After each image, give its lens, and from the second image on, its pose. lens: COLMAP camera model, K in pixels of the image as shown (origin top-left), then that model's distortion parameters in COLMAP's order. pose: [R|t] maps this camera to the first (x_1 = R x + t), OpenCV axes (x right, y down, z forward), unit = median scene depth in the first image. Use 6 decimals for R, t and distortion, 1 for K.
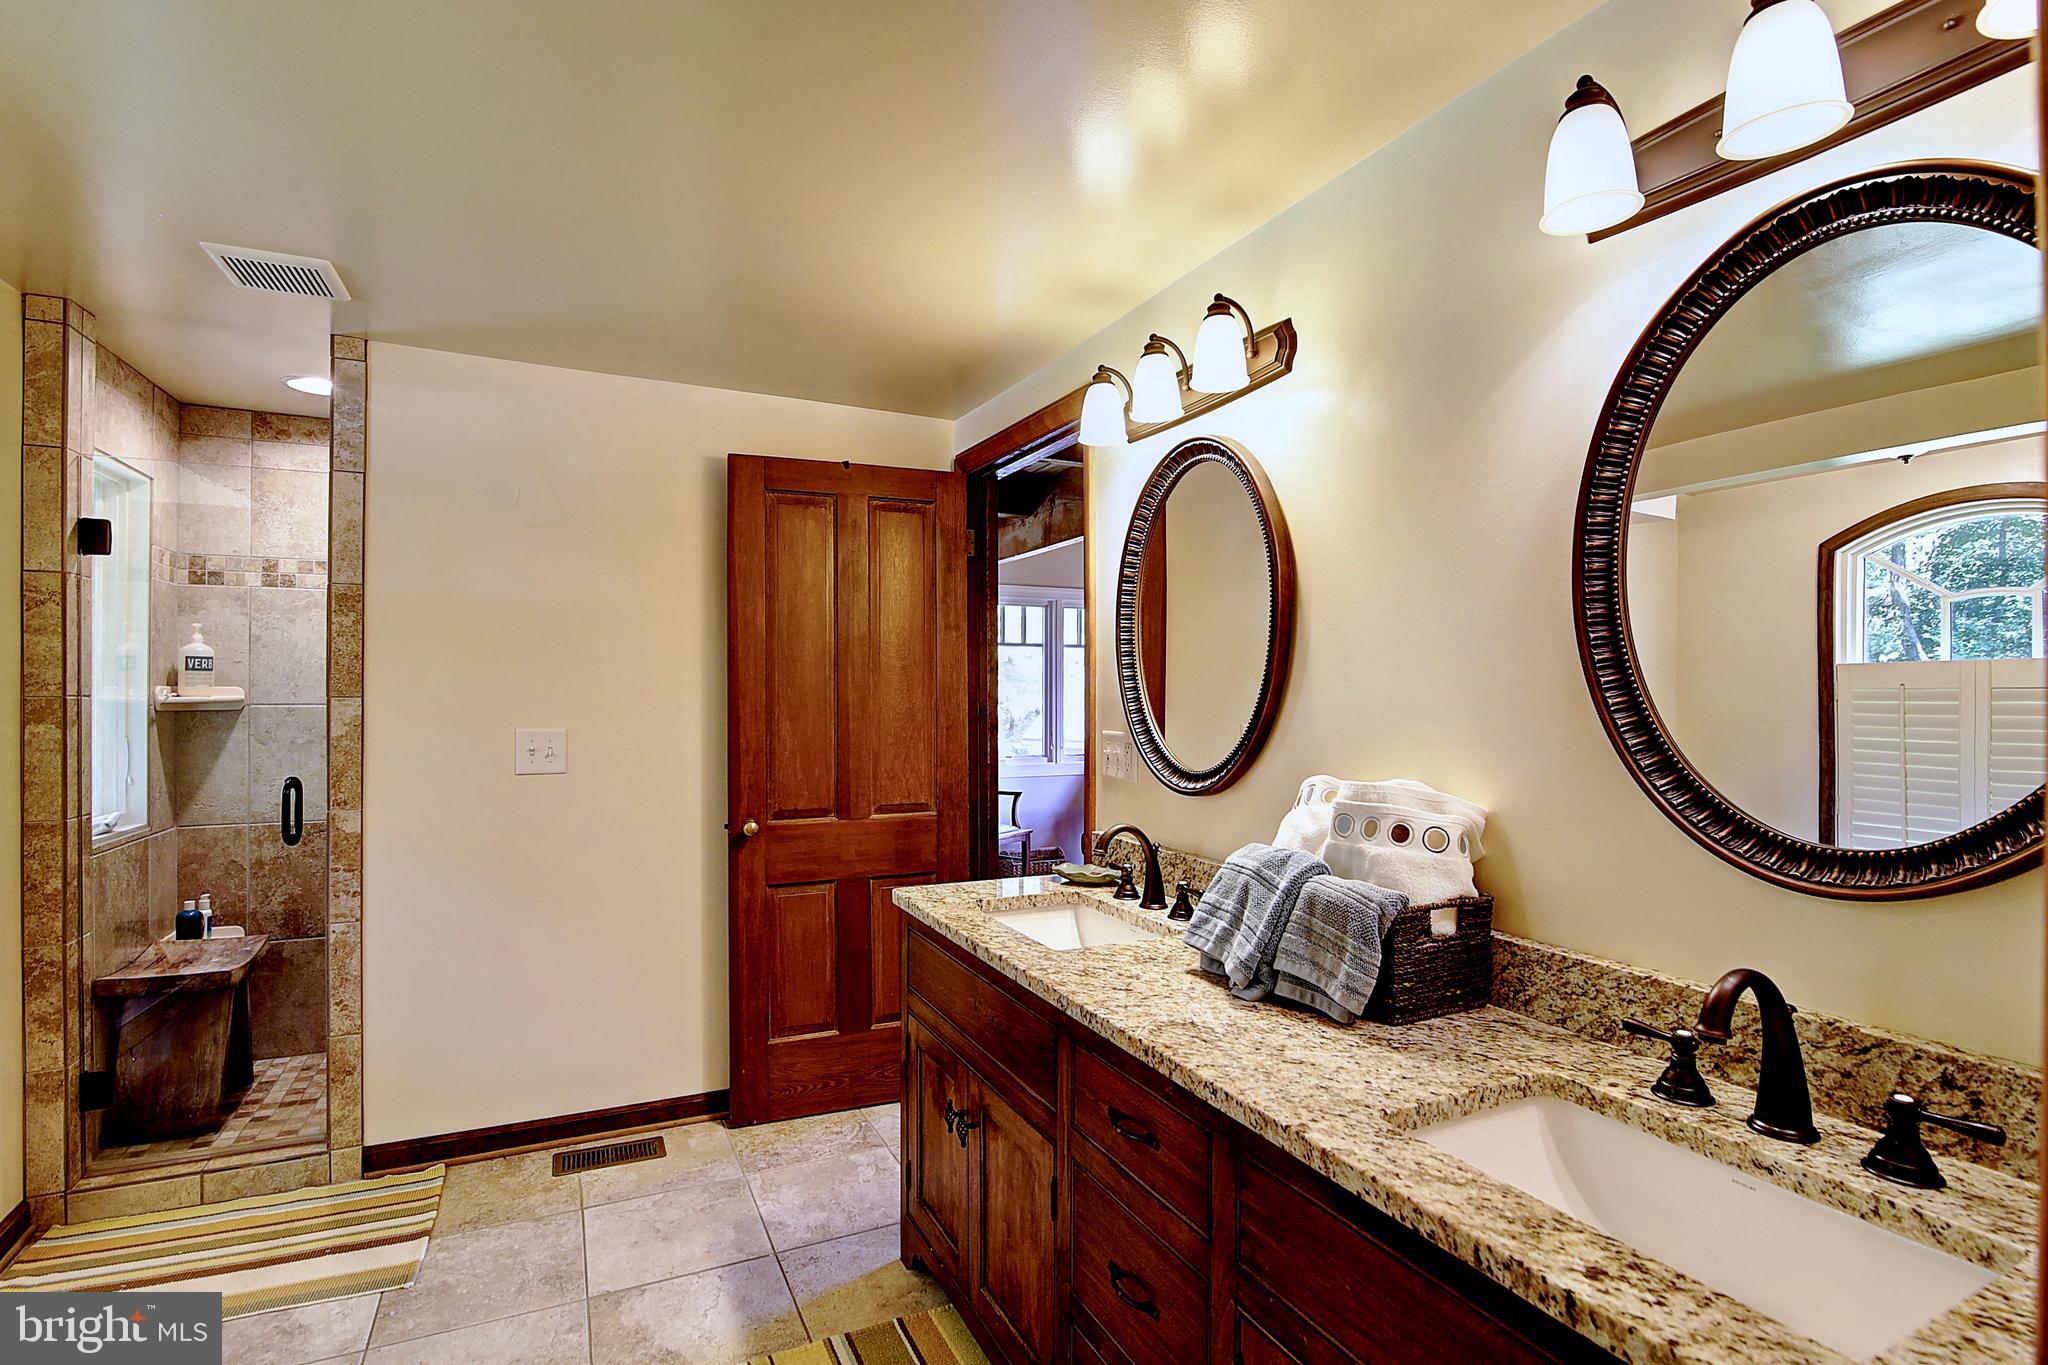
lens RADIAL K [[953.3, 0, 1030.3], [0, 953.3, 691.2], [0, 0, 1]] dist [-0.020299, 0.000901]
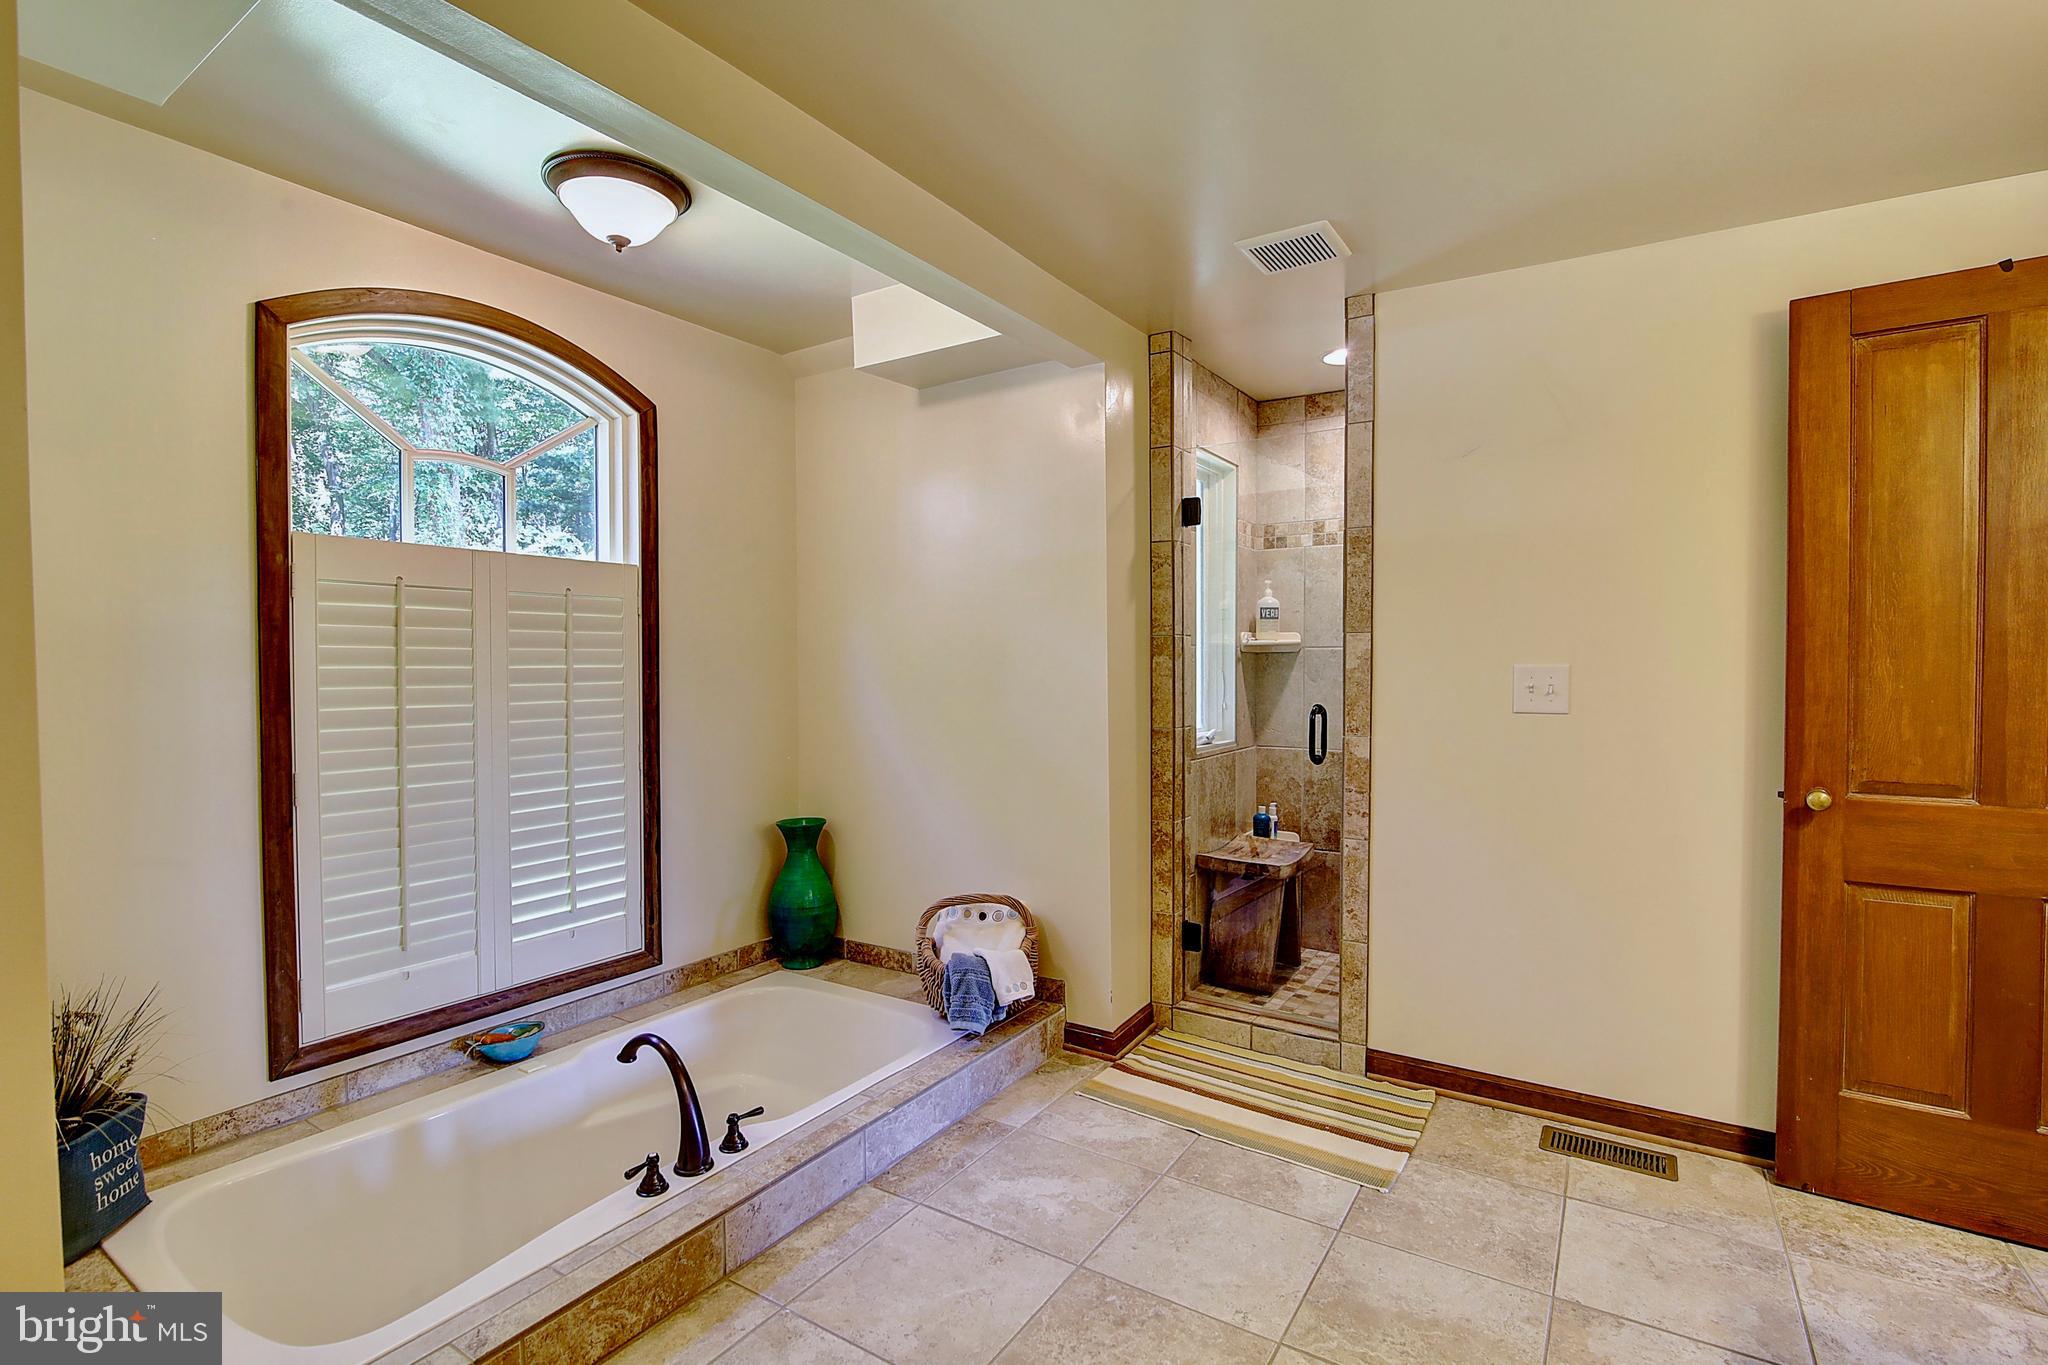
lens RADIAL K [[953.3, 0, 1030.3], [0, 953.3, 691.2], [0, 0, 1]] dist [-0.020299, 0.000901]
pose [[0.520128, 0.023068, -0.853777, 0.011336], [0.007542, 0.999472, 0.031600, 0.033570], [0.854055, -0.022875, 0.519679, 0.101207]]
